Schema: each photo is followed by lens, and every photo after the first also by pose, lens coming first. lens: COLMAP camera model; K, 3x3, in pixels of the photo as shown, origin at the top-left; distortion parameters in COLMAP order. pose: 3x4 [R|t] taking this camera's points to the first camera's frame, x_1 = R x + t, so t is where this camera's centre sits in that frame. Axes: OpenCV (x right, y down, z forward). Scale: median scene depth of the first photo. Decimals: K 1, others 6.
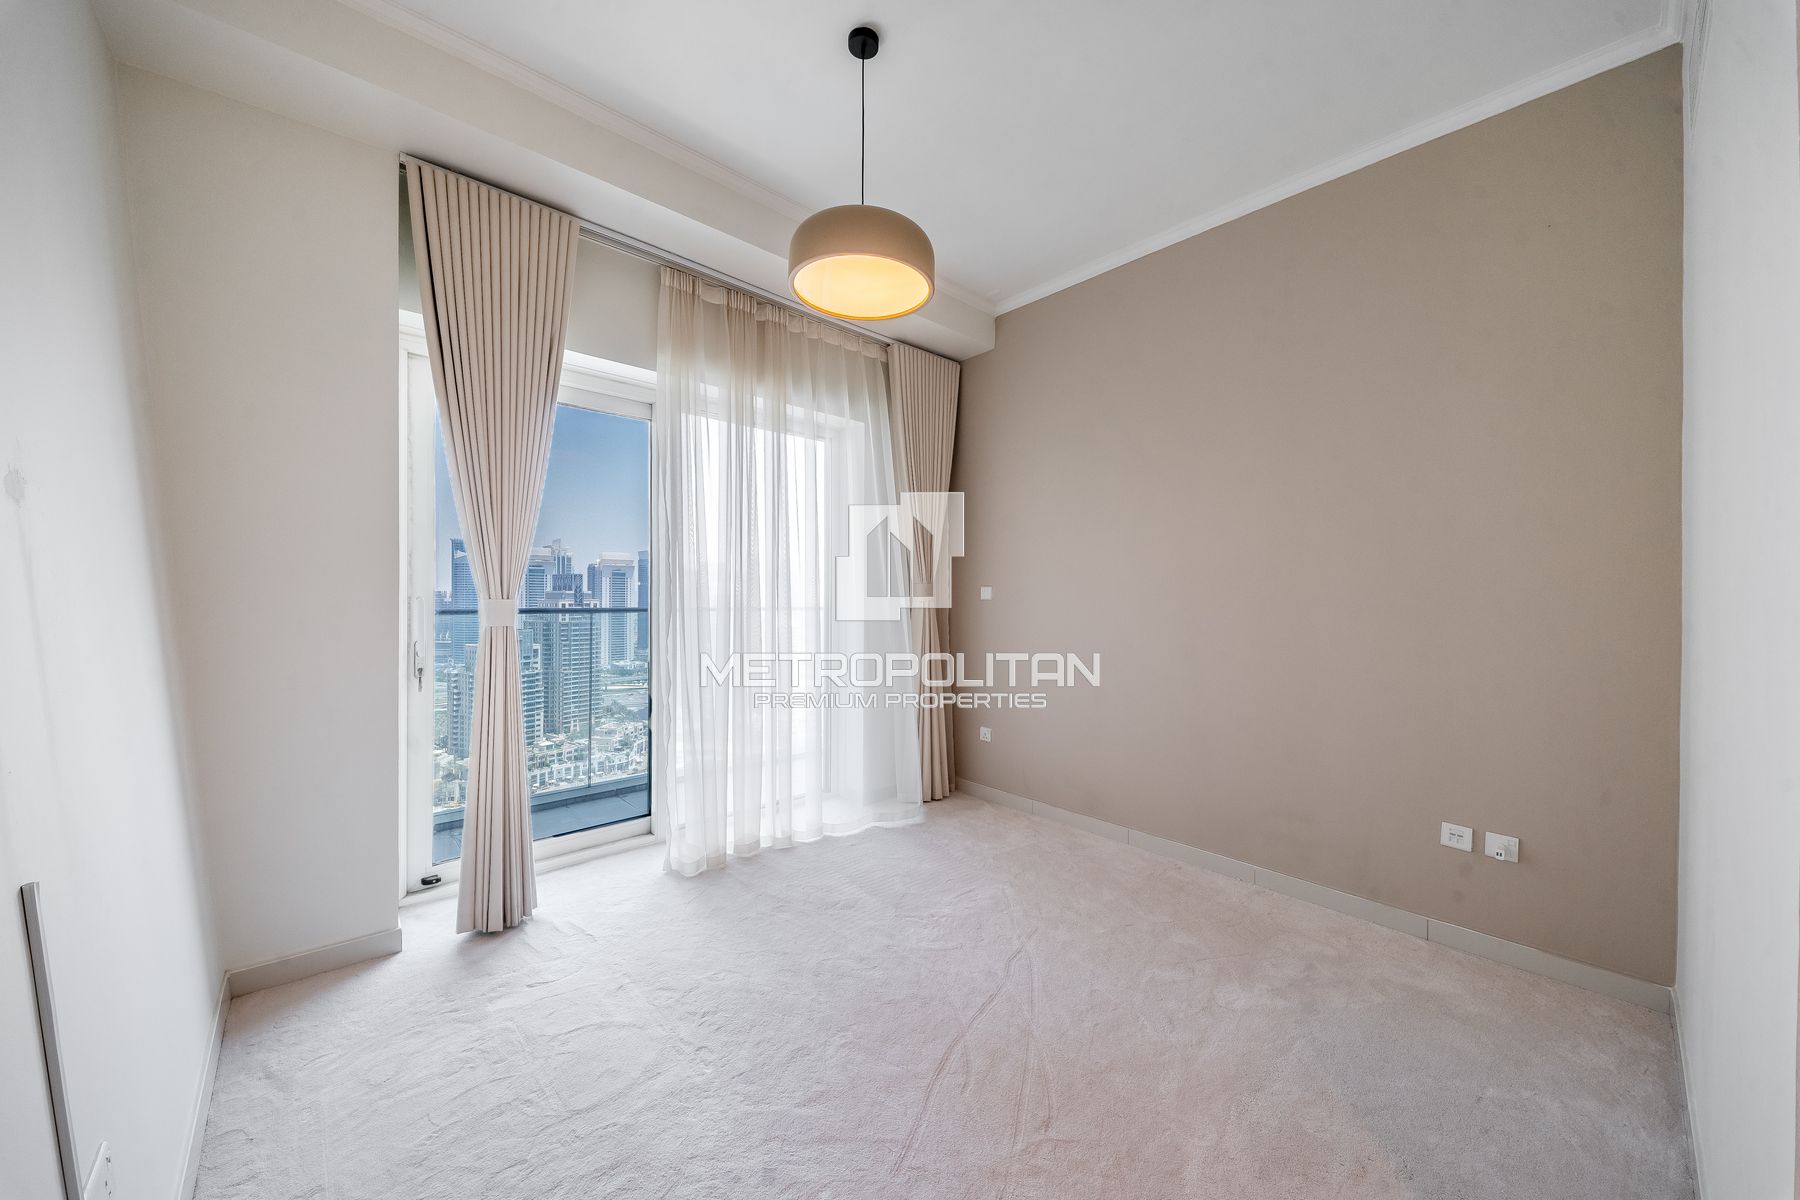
lens RADIAL K [[633.3, 0, 904.7], [0, 633.3, 602.4], [0, 0, 1]] dist [0.032469, -0.014476]
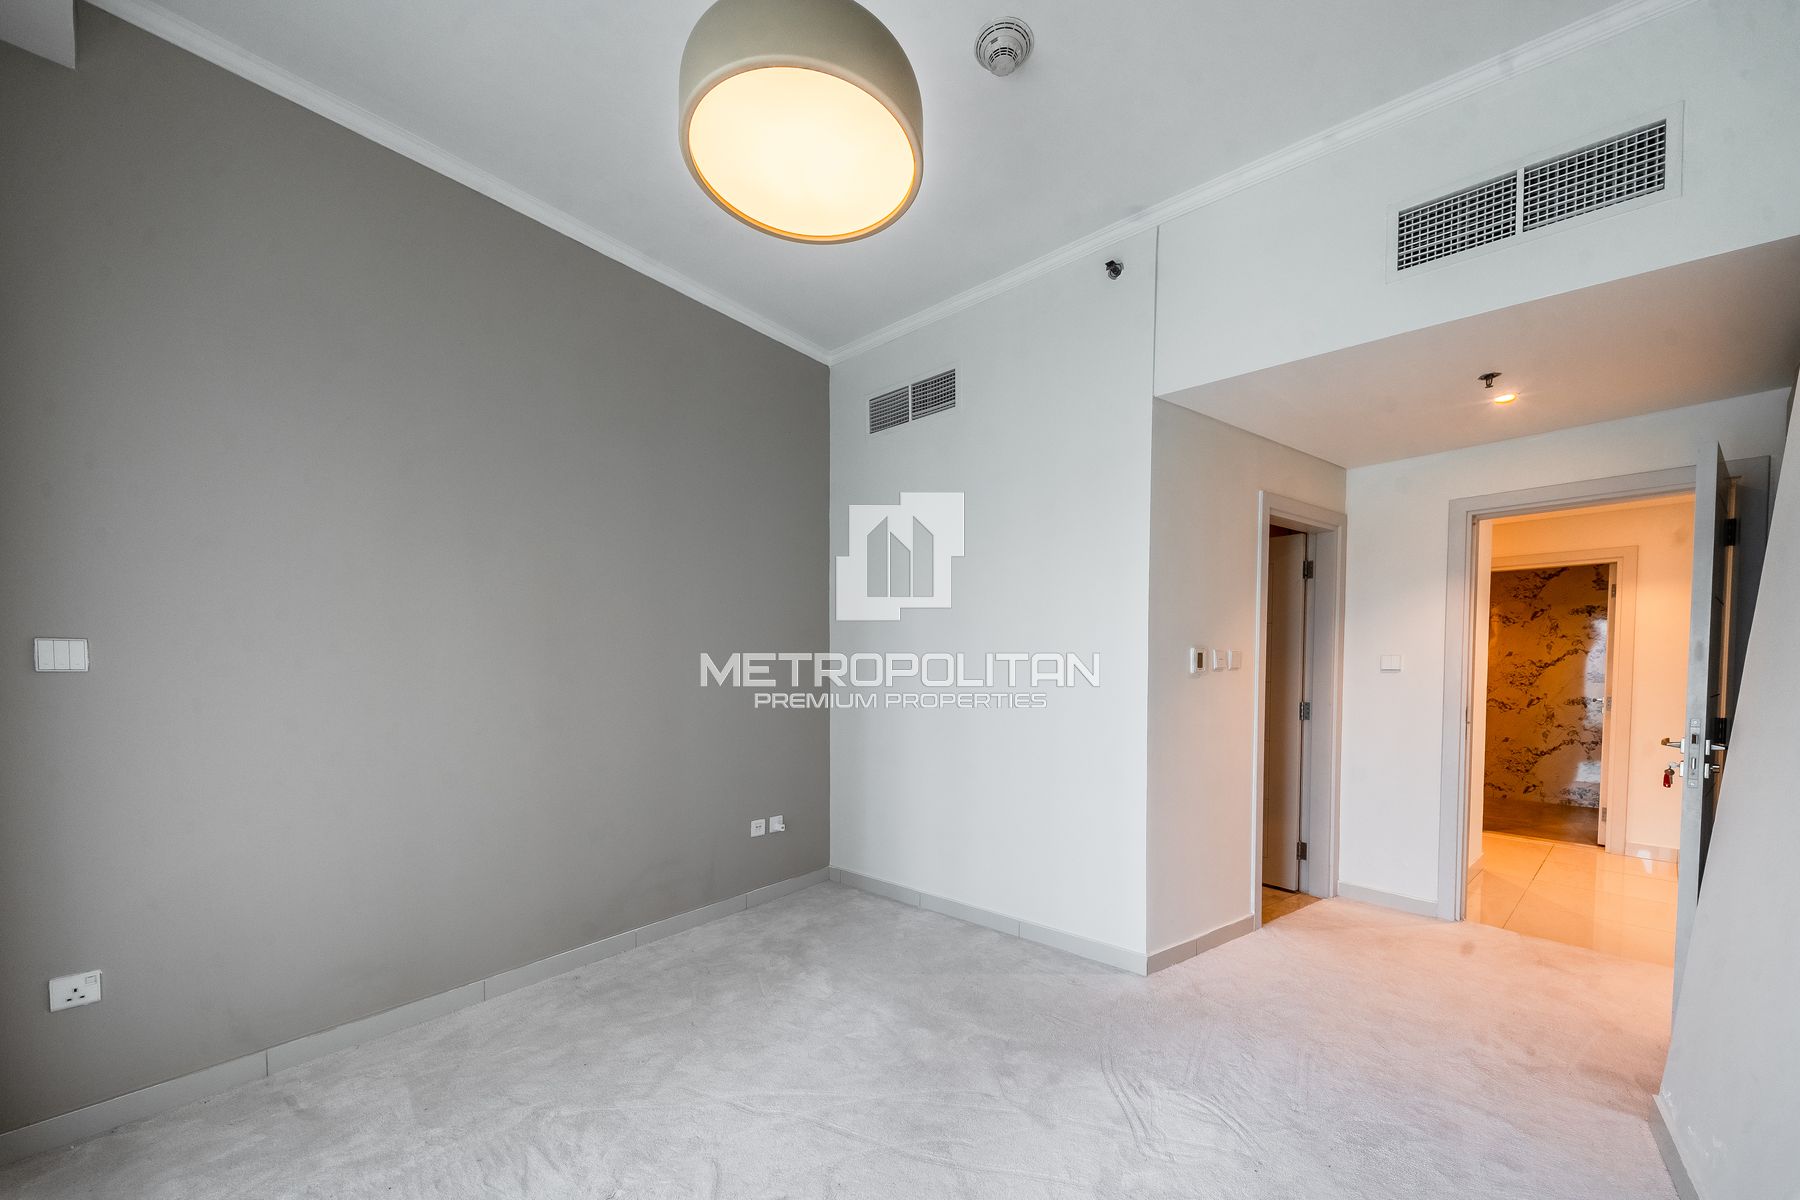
lens RADIAL K [[652.4, 0, 908.0], [0, 652.4, 688.9], [0, 0, 1]] dist [0.021132, -0.007920]
pose [[-0.146478, -0.040131, 0.988400, -0.636637], [0.003468, 0.999150, 0.041081, -0.007675], [-0.989208, 0.009445, -0.146214, 0.886806]]
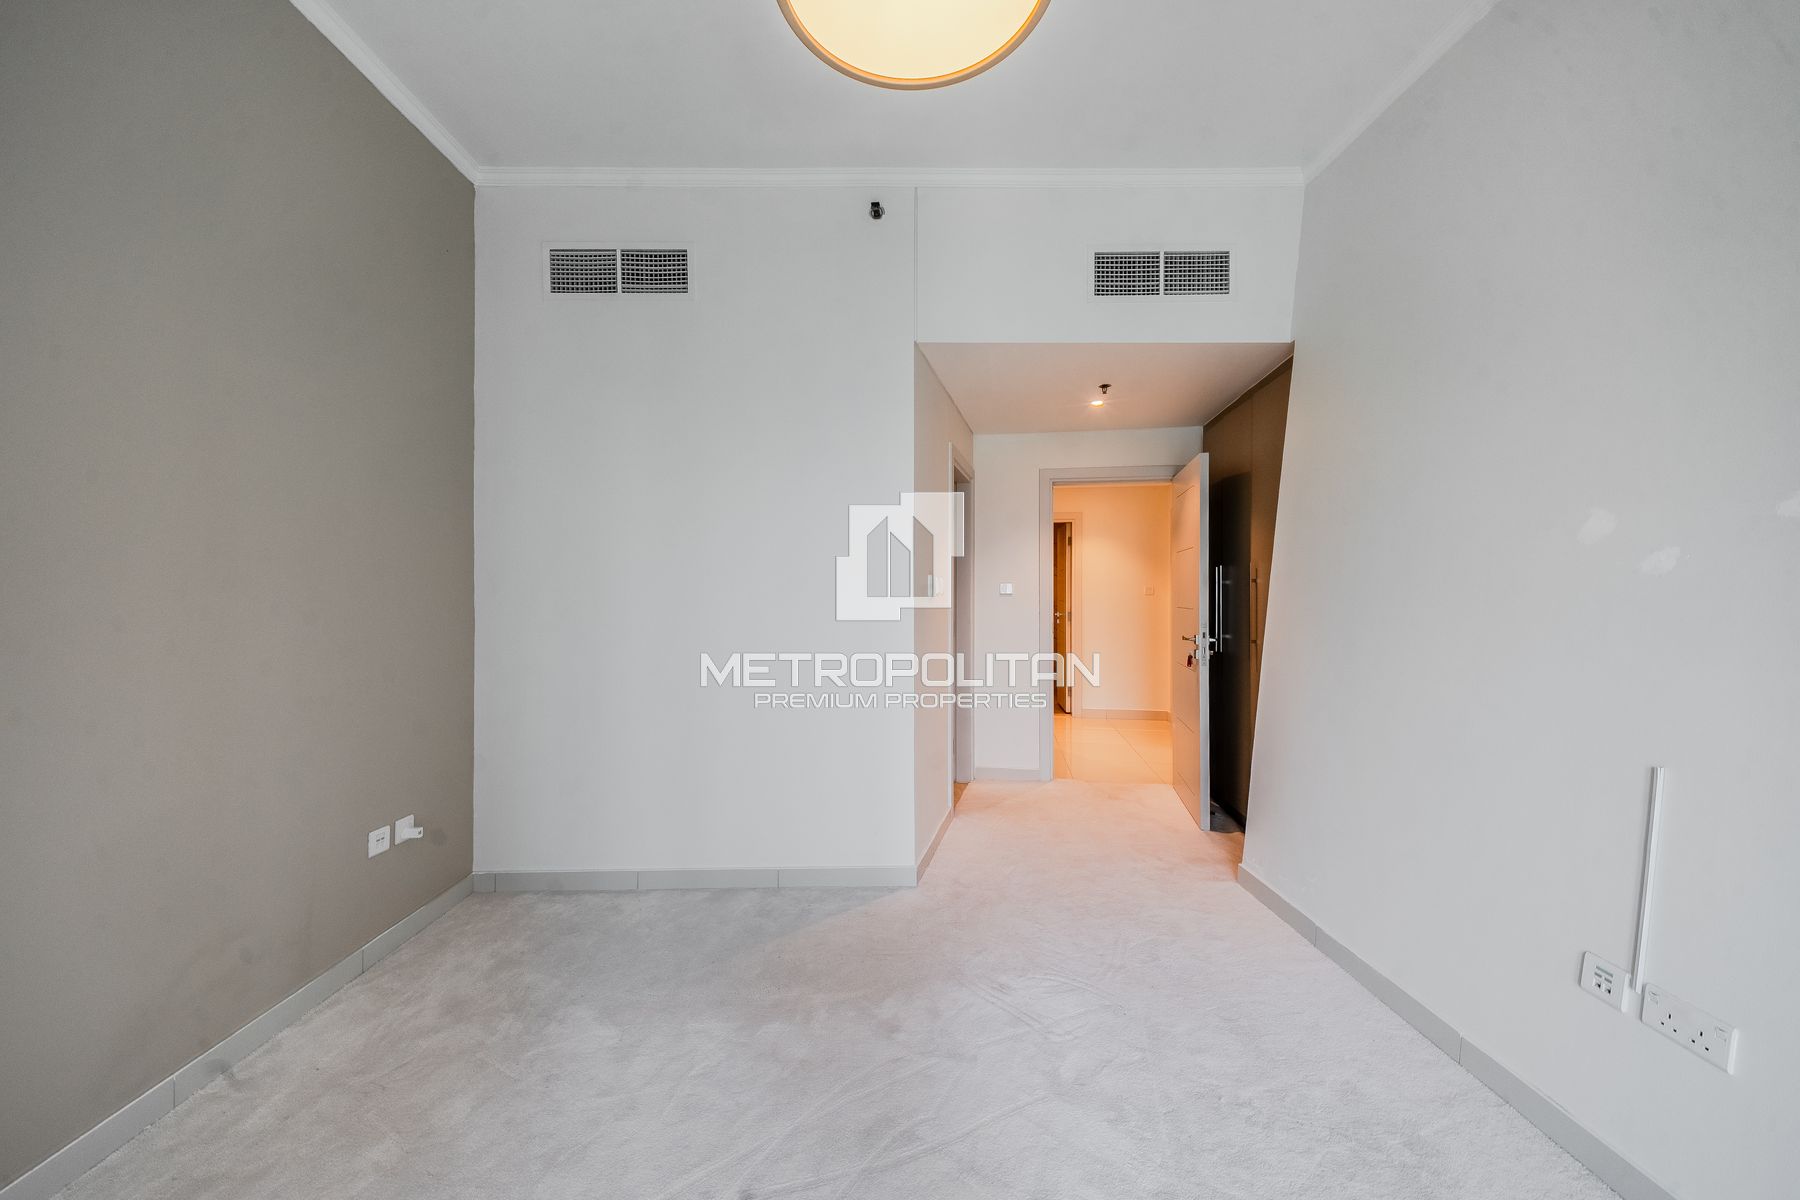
lens RADIAL K [[657.9, 0, 898.1], [0, 657.9, 595.3], [0, 0, 1]] dist [0.035756, -0.023903]
pose [[-0.749635, -0.003653, 0.661842, -0.359687], [0.004005, 0.999941, 0.010056, -0.002921], [-0.661840, 0.010189, -0.749576, 1.236401]]
